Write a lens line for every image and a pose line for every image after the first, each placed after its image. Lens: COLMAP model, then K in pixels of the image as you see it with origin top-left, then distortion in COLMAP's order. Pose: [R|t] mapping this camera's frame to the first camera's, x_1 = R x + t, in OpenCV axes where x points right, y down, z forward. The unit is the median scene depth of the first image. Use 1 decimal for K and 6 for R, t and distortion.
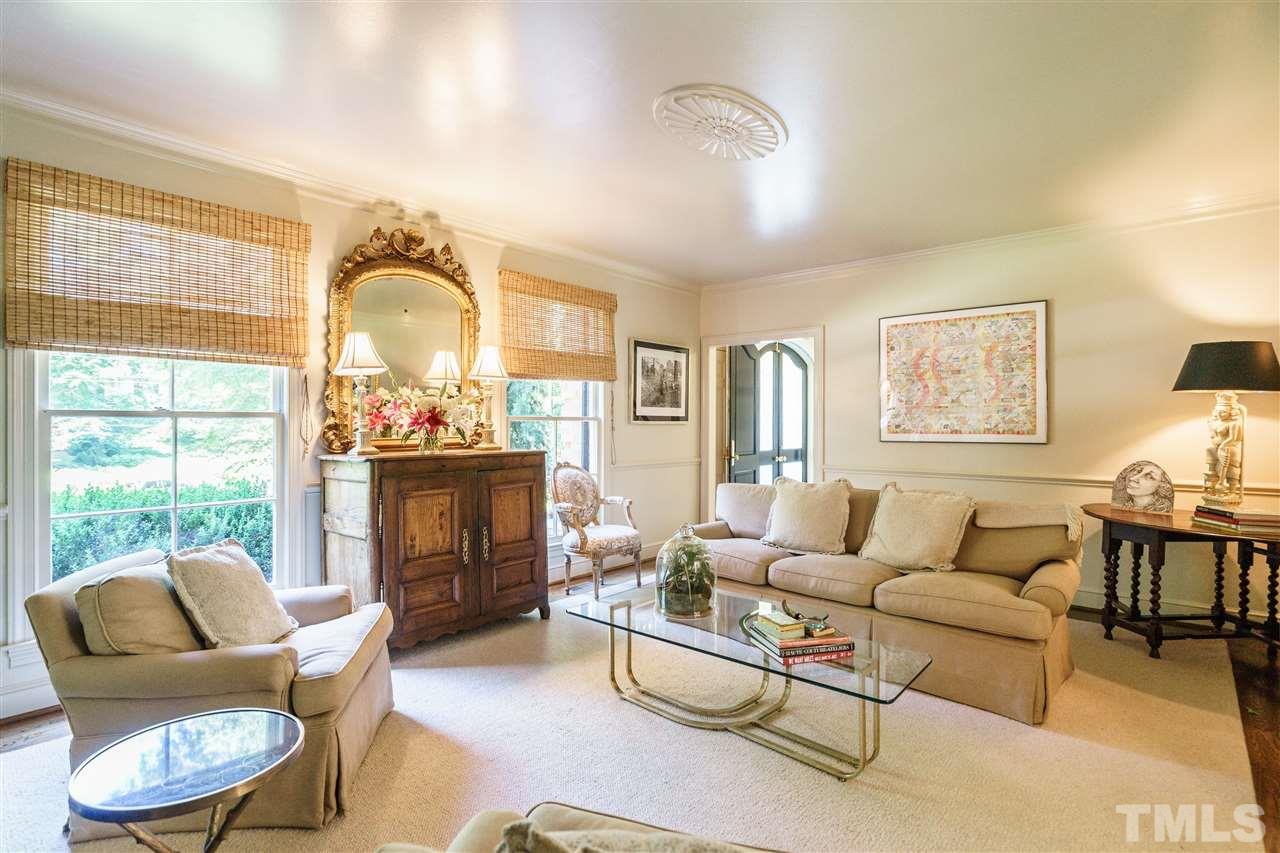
lens RADIAL K [[600.2, 0, 647.4], [0, 600.2, 429.2], [0, 0, 1]] dist [0.000705, 0.000164]
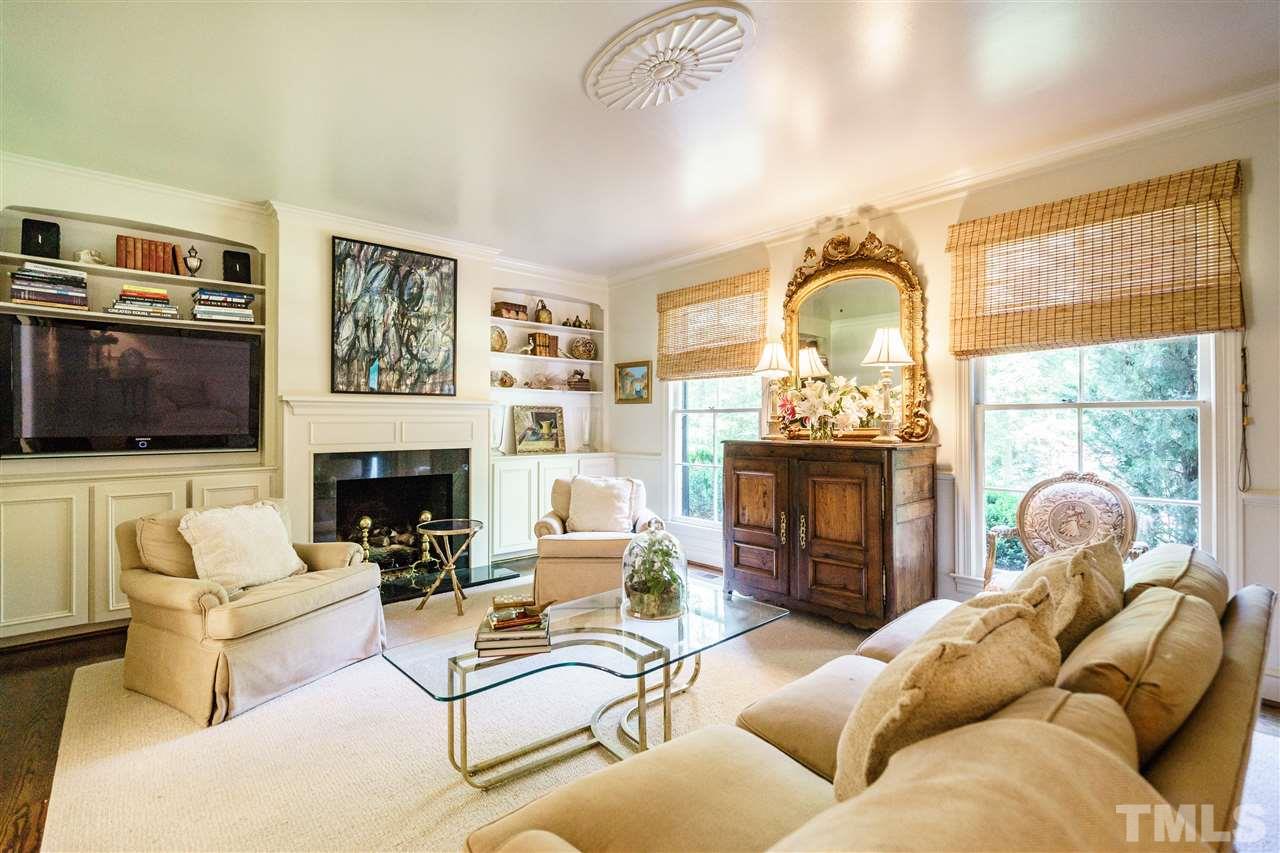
lens RADIAL K [[600.2, 0, 646.9], [0, 600.2, 417.6], [0, 0, 1]] dist [0.000705, 0.000164]
pose [[-0.113503, -0.004565, -0.993527, 0.513796], [-0.009259, 0.999951, -0.003537, 0.001539], [0.993495, 0.008798, -0.113539, 0.563068]]
